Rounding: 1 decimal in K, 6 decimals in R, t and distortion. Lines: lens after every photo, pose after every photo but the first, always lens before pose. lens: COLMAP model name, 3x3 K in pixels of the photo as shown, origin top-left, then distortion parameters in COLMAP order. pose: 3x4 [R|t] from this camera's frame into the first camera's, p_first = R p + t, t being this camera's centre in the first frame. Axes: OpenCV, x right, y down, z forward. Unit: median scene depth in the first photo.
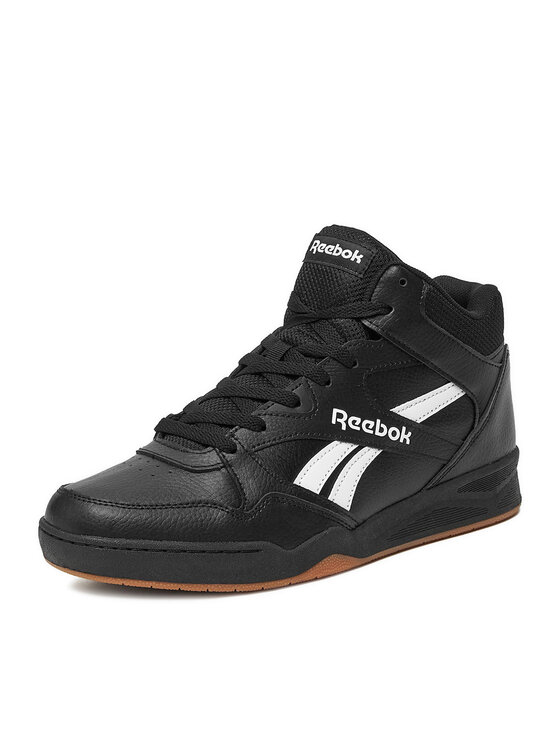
lens RADIAL K [[1989.2, 0, 282.0], [0, 1989.2, 373.8], [0, 0, 1]] dist [-0.850360, 0.000000]
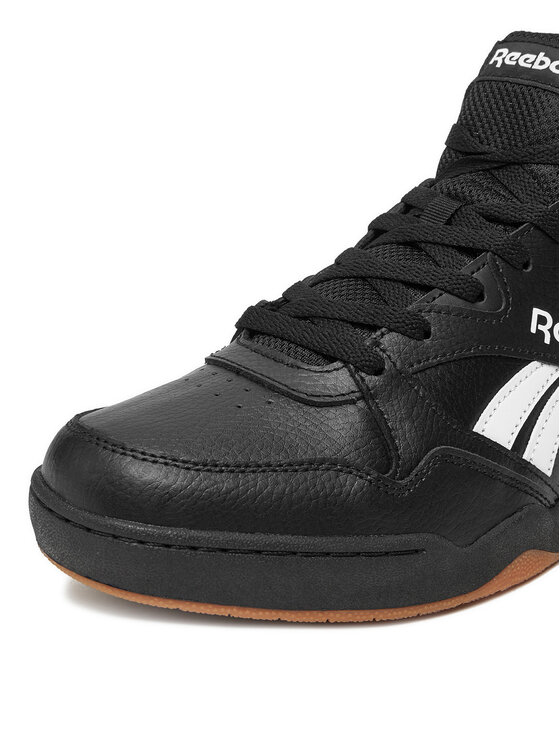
lens RADIAL K [[1483.6, 0, 281.9], [0, 1483.6, 365.5], [0, 0, 1]] dist [-0.479774, 0.000000]
pose [[0.998150, 0.058707, 0.015840, -0.059055], [-0.059564, 0.996384, 0.060595, 0.012728], [-0.012226, -0.061426, 0.998037, 0.563804]]
